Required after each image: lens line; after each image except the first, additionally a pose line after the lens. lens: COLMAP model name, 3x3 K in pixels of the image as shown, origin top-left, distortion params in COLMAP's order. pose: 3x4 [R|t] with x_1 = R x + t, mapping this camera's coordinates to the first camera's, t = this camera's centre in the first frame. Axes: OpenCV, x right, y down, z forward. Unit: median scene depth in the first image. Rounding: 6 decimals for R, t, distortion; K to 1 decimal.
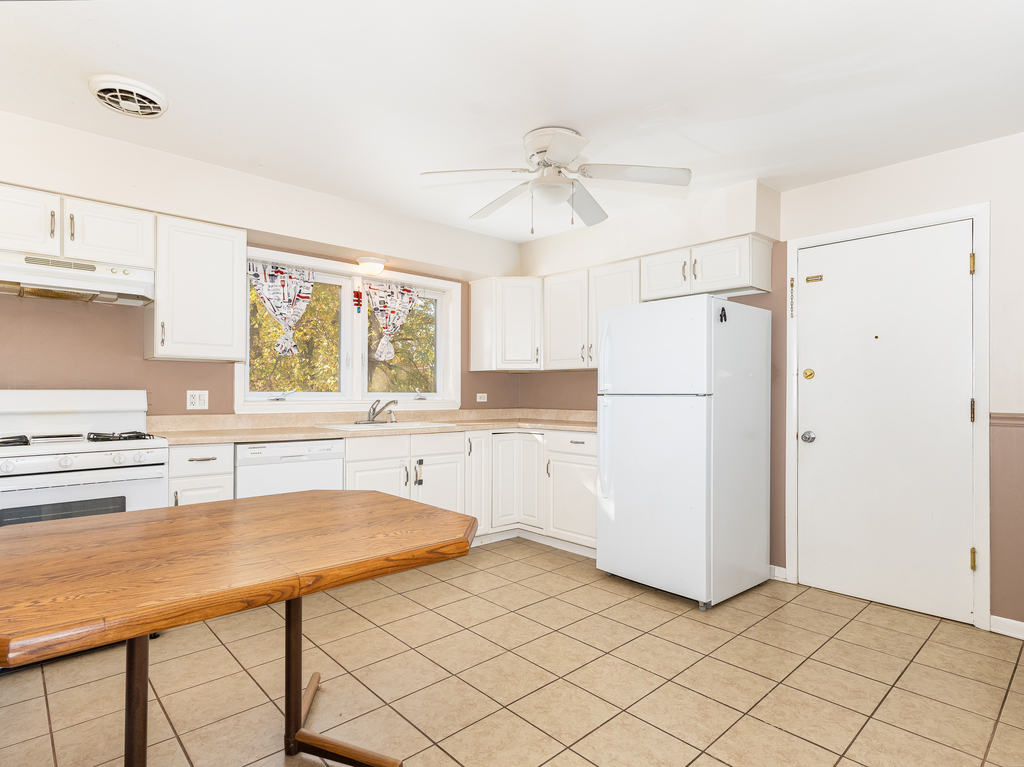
lens RADIAL K [[548.4, 0, 507.4], [0, 548.4, 390.3], [0, 0, 1]] dist [0.003480, 0.002619]
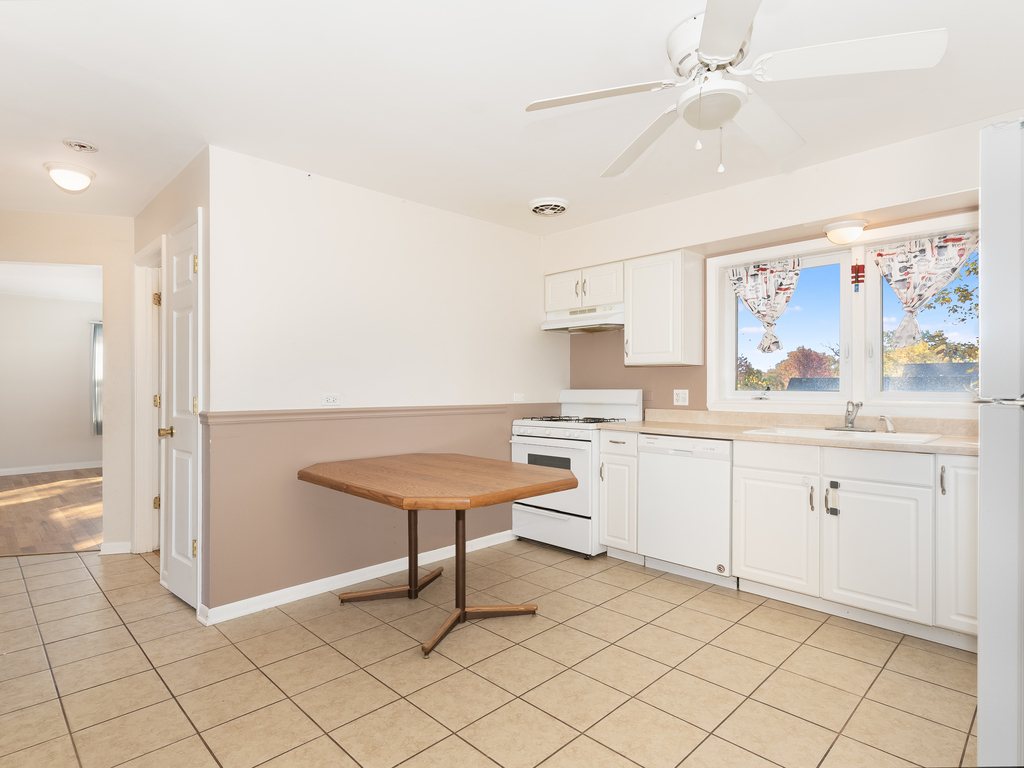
lens RADIAL K [[548.4, 0, 511.5], [0, 548.4, 387.4], [0, 0, 1]] dist [0.003480, 0.002619]
pose [[0.040943, -0.003923, -0.999154, 0.557139], [0.004516, 0.999983, -0.003741, -0.001589], [0.999151, -0.004358, 0.040960, 0.512724]]
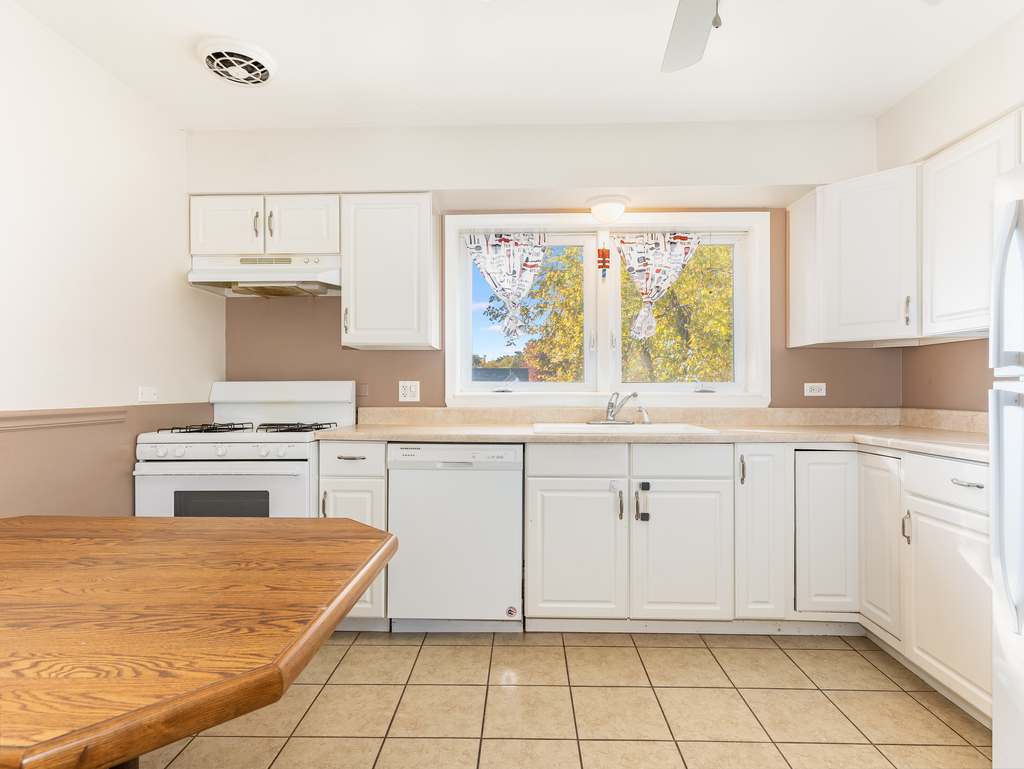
lens RADIAL K [[548.4, 0, 512.2], [0, 548.4, 386.5], [0, 0, 1]] dist [0.003480, 0.002619]
pose [[0.720945, -0.005729, -0.692968, 0.177527], [0.007174, 0.999974, -0.000804, 0.010103], [0.692955, -0.004392, 0.720968, 0.403584]]
